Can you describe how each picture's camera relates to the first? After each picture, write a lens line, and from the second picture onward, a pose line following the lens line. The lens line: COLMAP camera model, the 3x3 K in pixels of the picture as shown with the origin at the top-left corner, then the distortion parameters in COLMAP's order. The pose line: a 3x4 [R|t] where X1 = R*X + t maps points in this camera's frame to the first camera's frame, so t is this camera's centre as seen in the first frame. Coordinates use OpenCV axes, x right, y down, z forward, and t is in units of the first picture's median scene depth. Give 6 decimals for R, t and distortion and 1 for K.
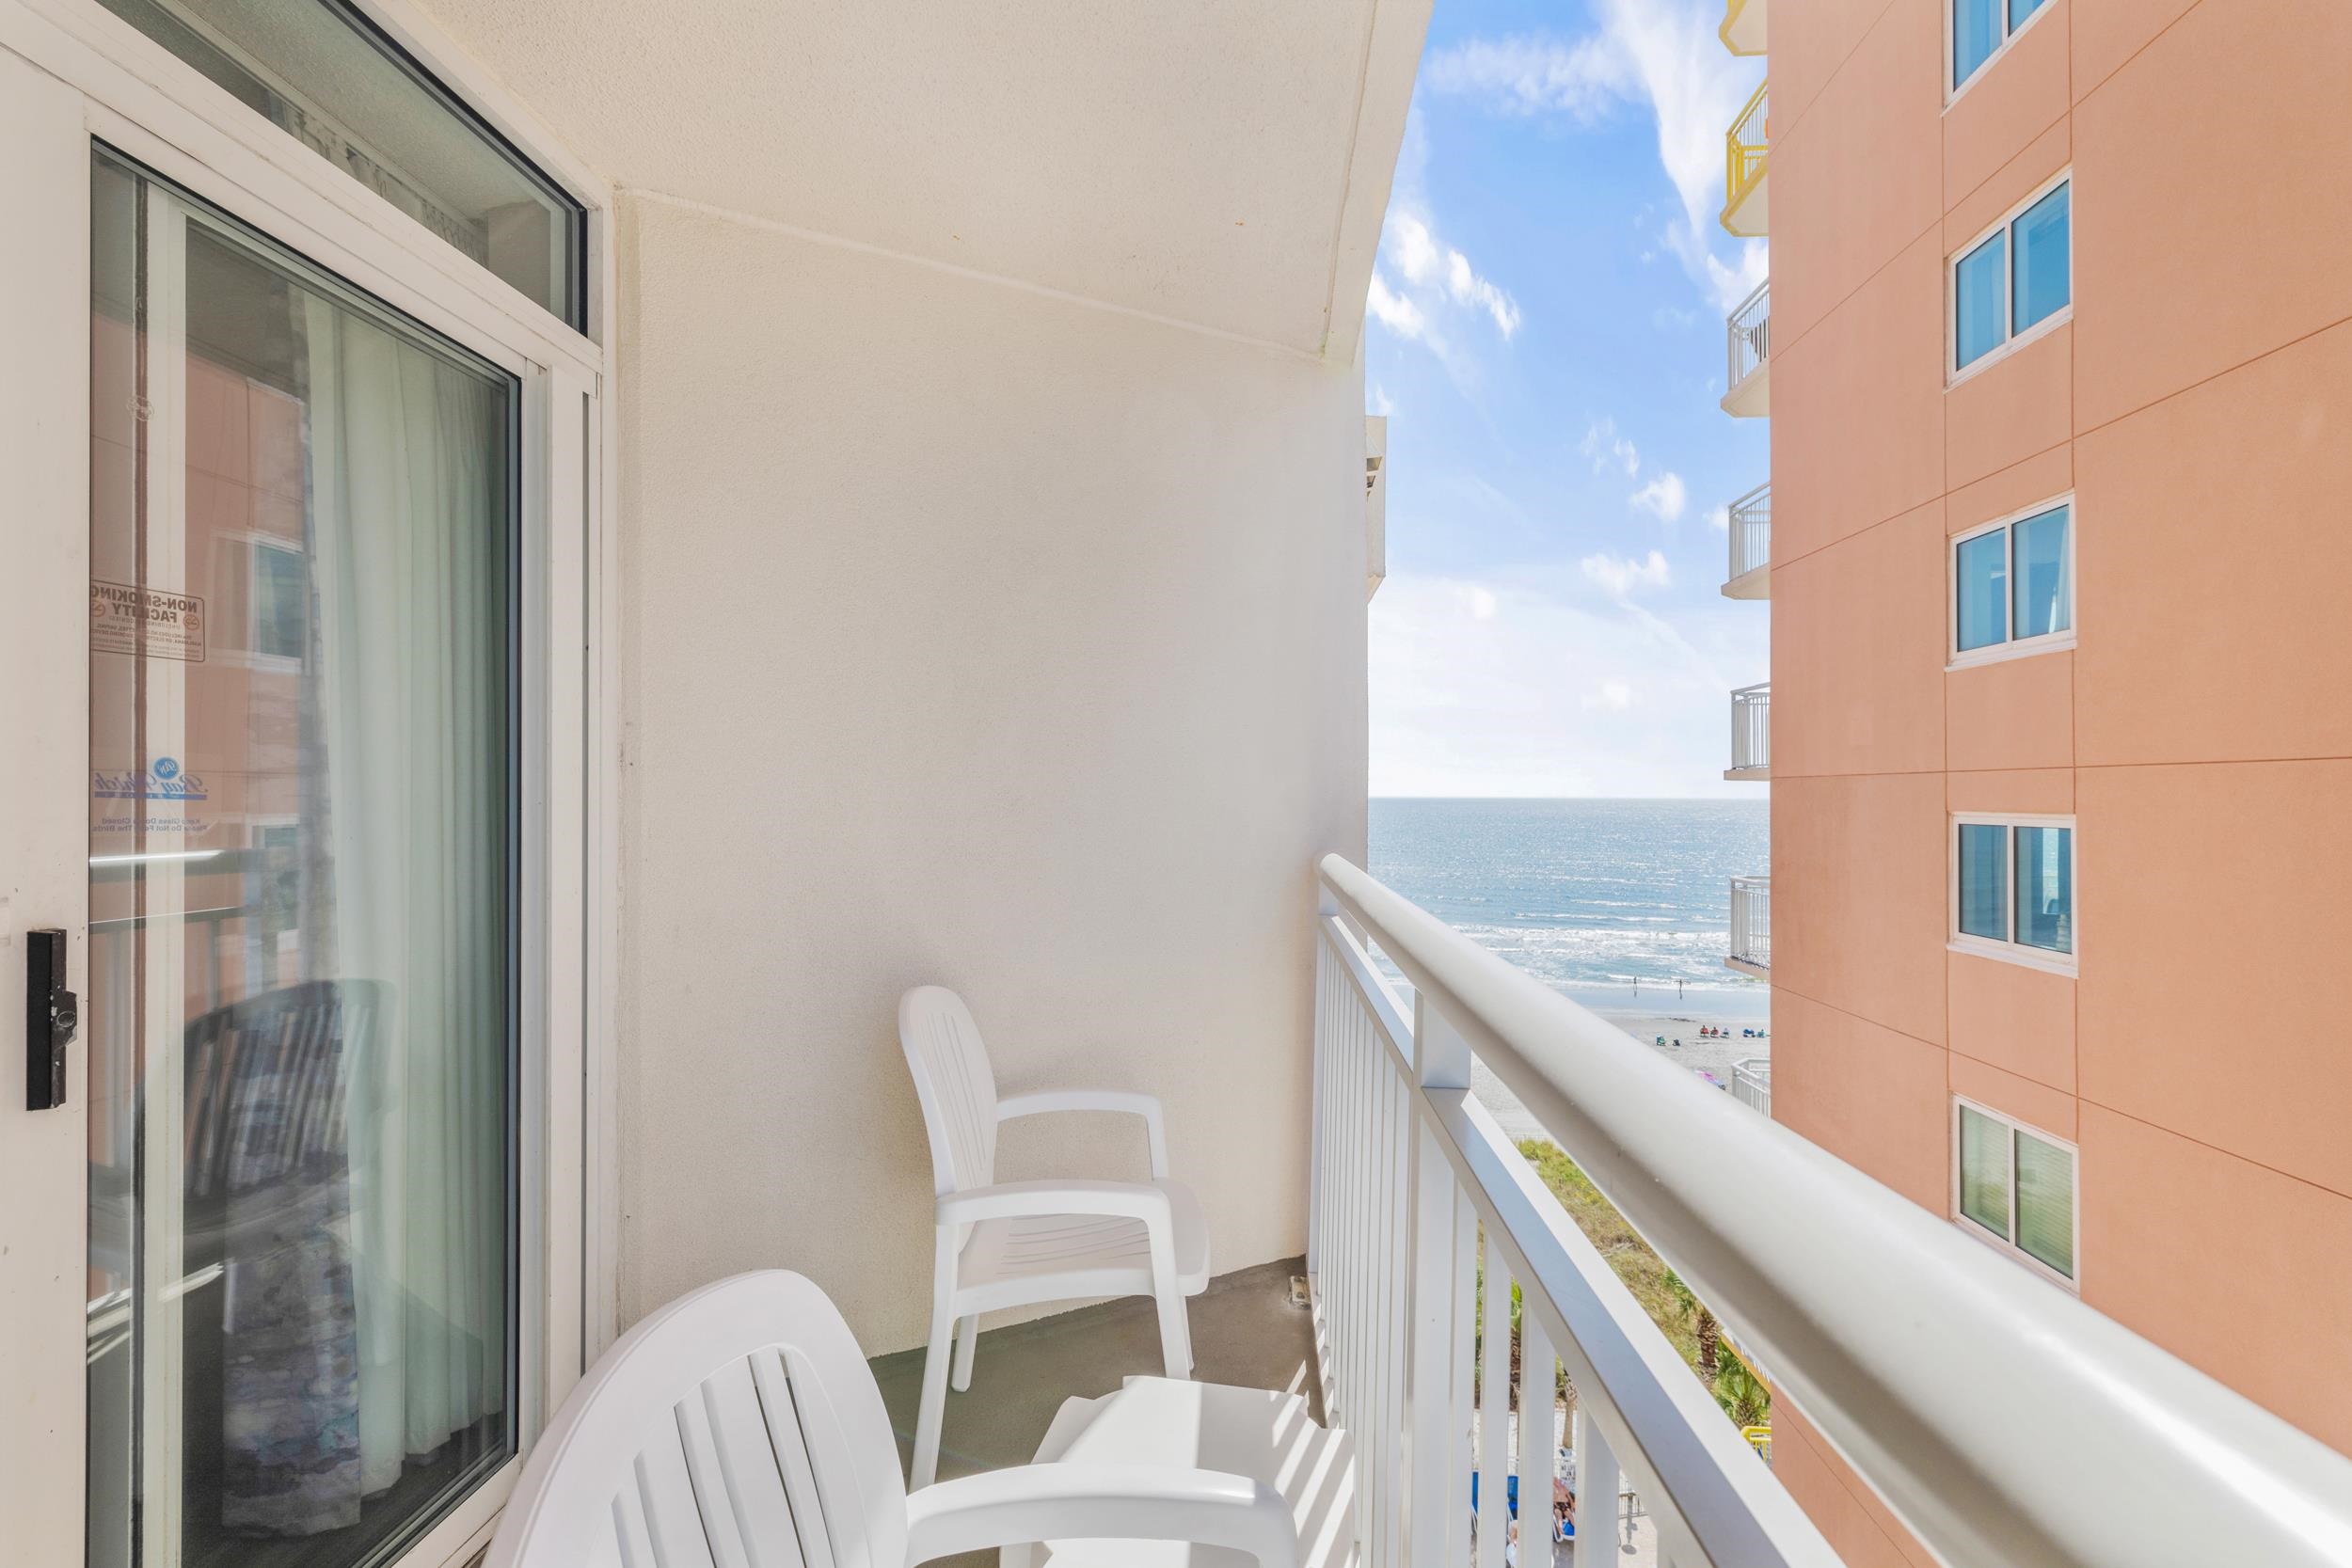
lens RADIAL K [[996.9, 0, 1176.4], [0, 996.9, 795.7], [0, 0, 1]] dist [0.001262, 0.000435]
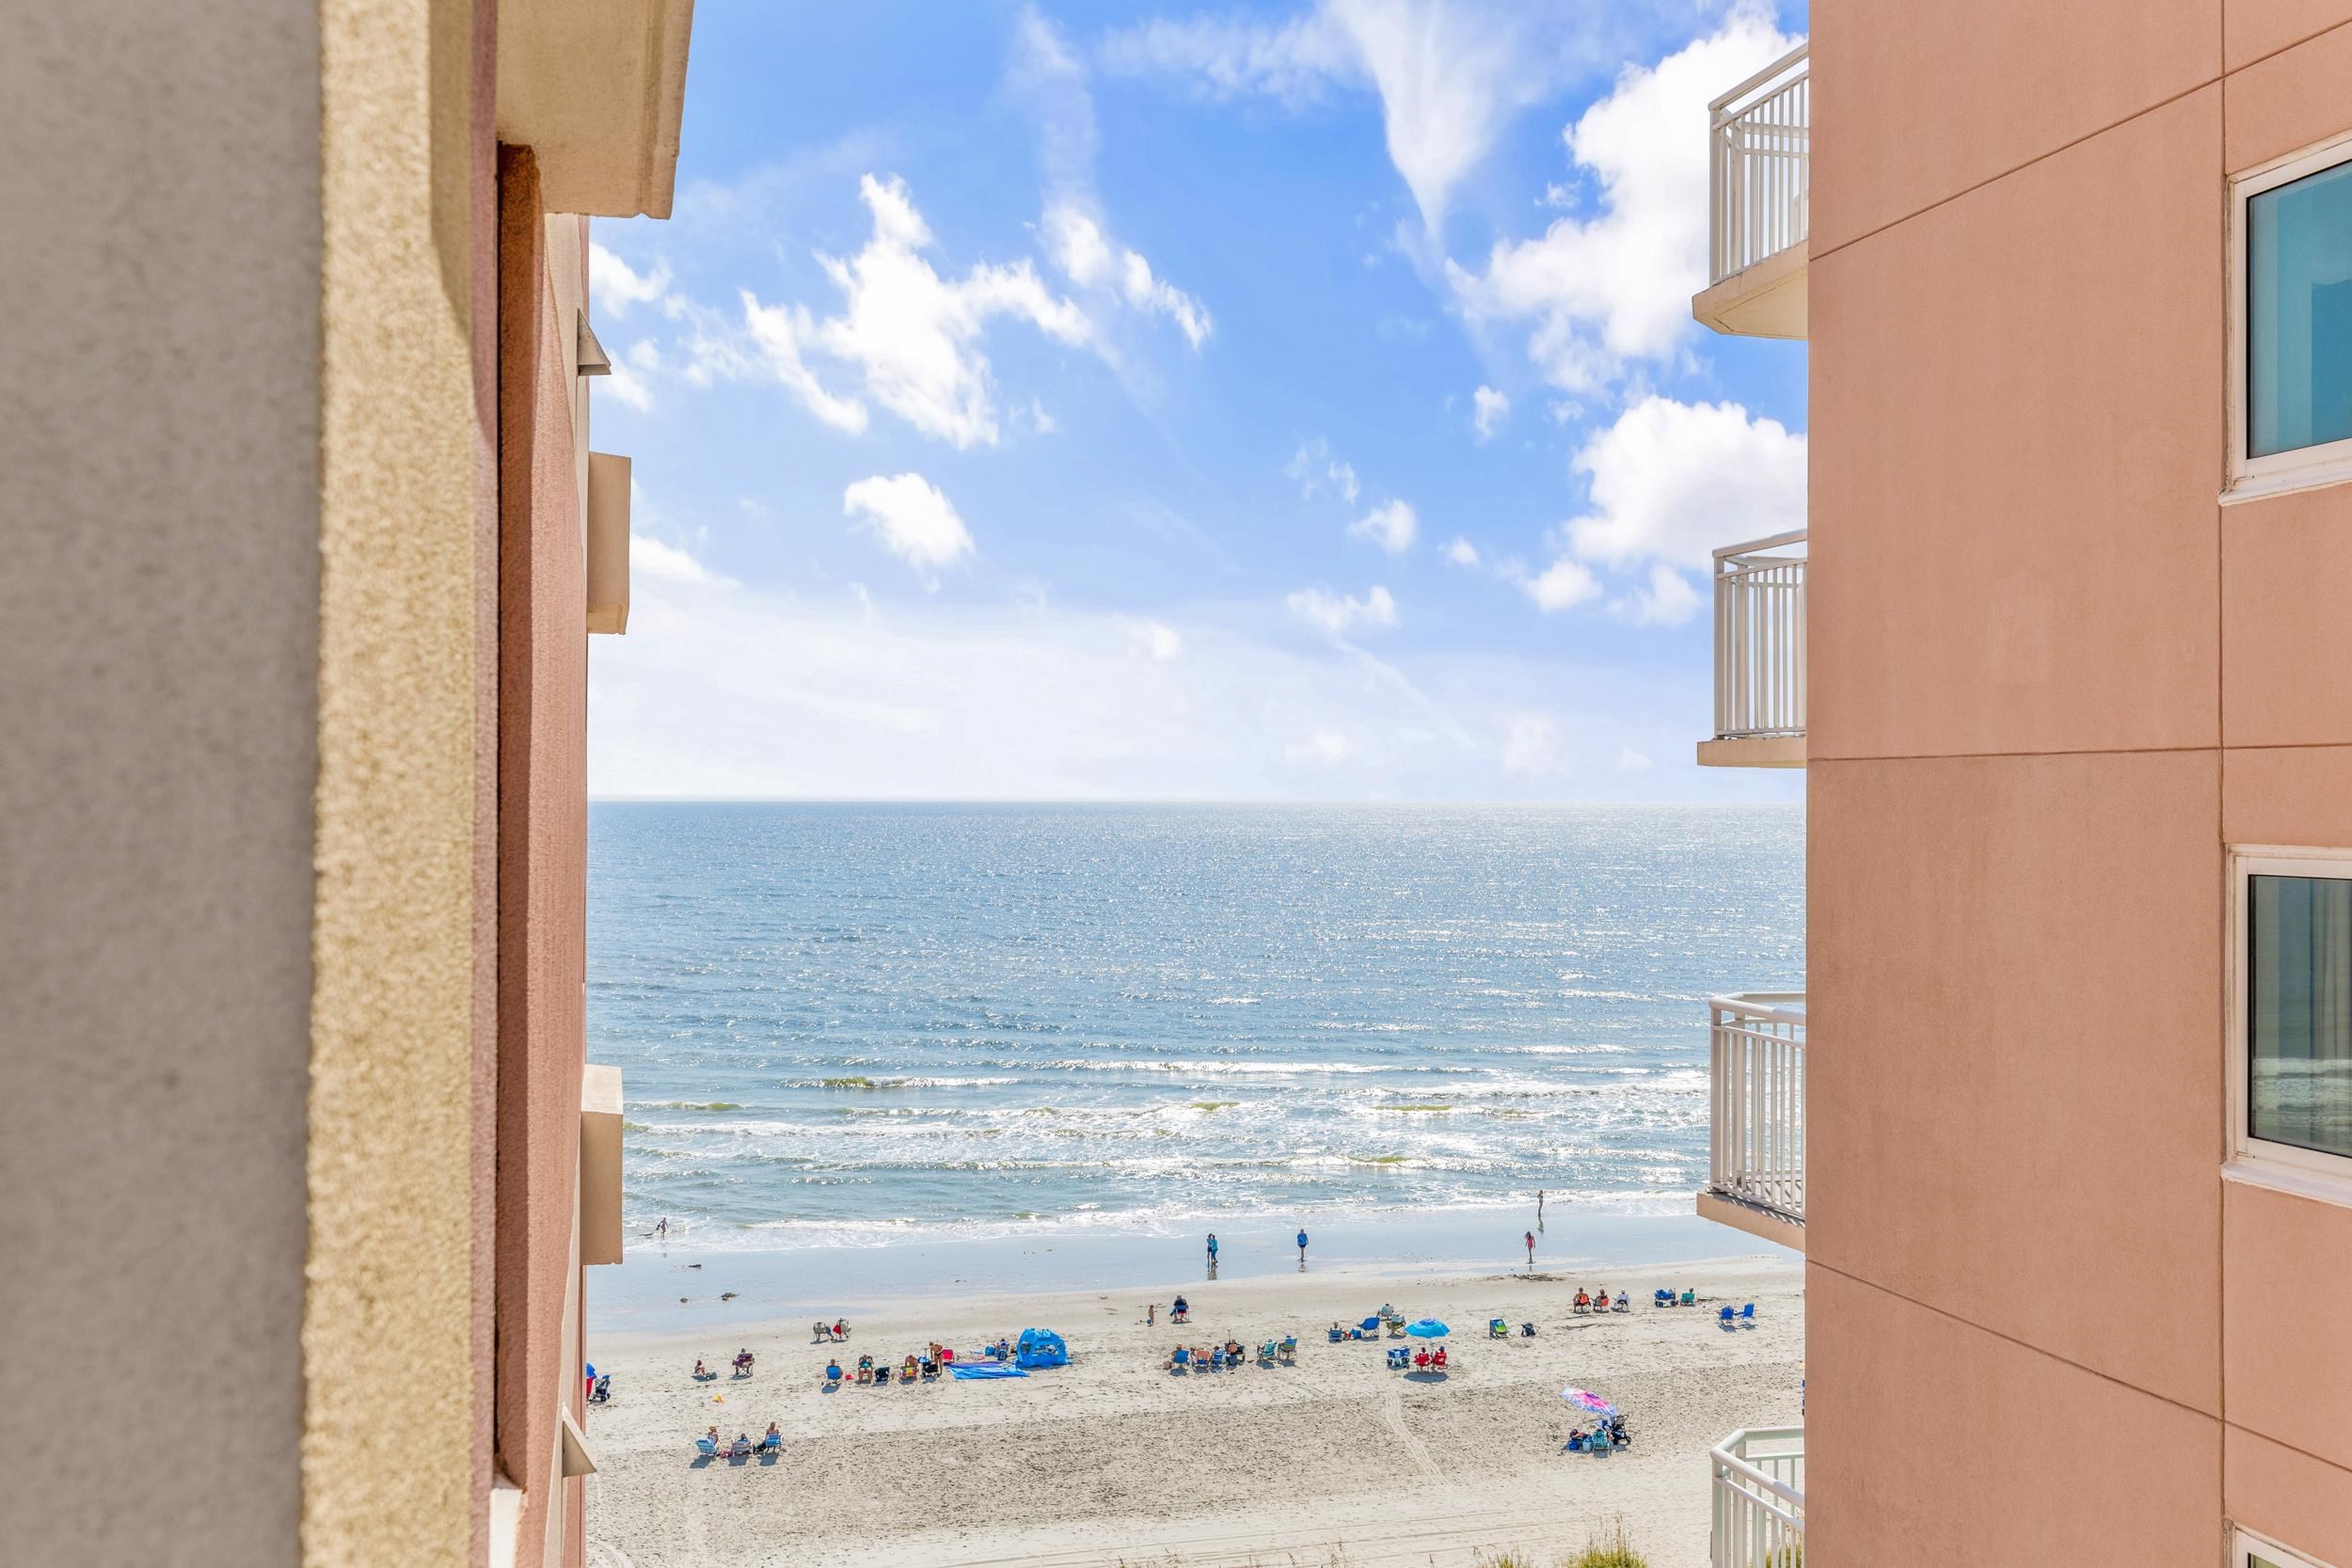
lens RADIAL K [[2347.2, 0, 1176.7], [0, 2347.2, 786.7], [0, 0, 1]] dist [0.016966, 0.000000]
pose [[0.950275, 0.004955, 0.311372, 0.041186], [-0.003628, 0.999982, -0.004841, -0.001287], [-0.311390, 0.003471, 0.950276, 0.150015]]
